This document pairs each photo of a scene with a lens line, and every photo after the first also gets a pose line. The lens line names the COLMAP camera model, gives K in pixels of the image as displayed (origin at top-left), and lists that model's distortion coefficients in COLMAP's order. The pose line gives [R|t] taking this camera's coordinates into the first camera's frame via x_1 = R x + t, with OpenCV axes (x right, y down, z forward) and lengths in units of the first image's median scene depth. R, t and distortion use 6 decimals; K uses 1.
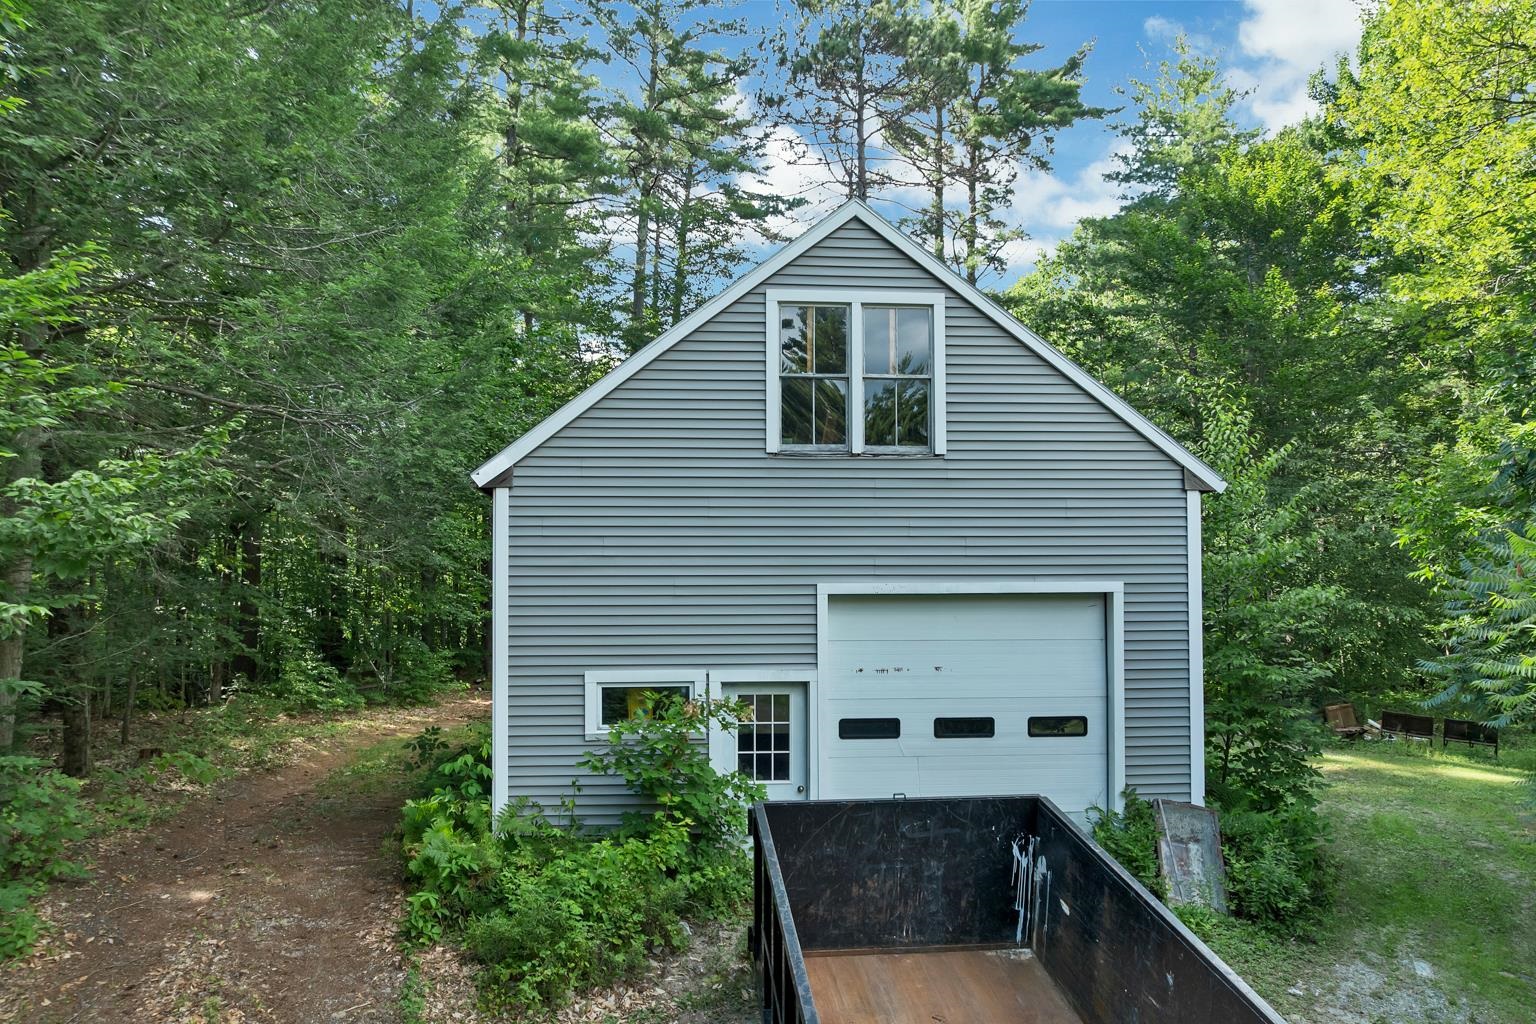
lens RADIAL K [[1113.3, 0, 768.9], [0, 1113.3, 564.6], [0, 0, 1]] dist [-0.071667, 0.042265]
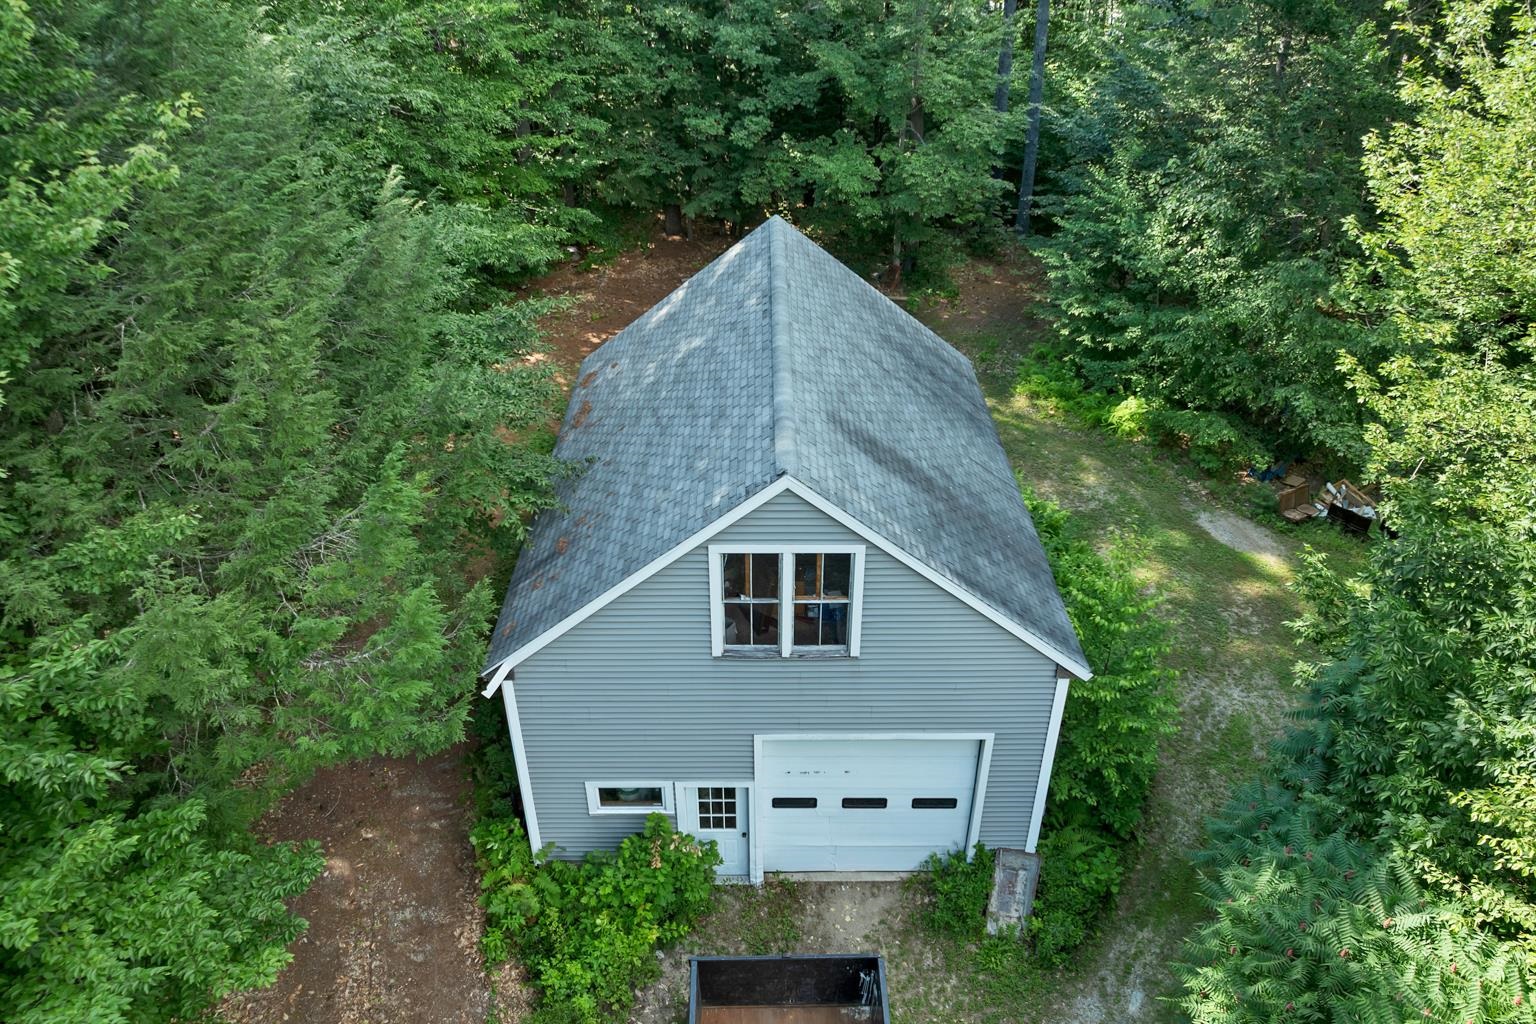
lens RADIAL K [[1113.3, 0, 768.9], [0, 1113.3, 564.6], [0, 0, 1]] dist [-0.071667, 0.042265]
pose [[0.997306, 0.042094, -0.060074, 0.131183], [0.001246, 0.809123, 0.587637, -0.911516], [0.073343, -0.586129, 0.806891, 0.061343]]
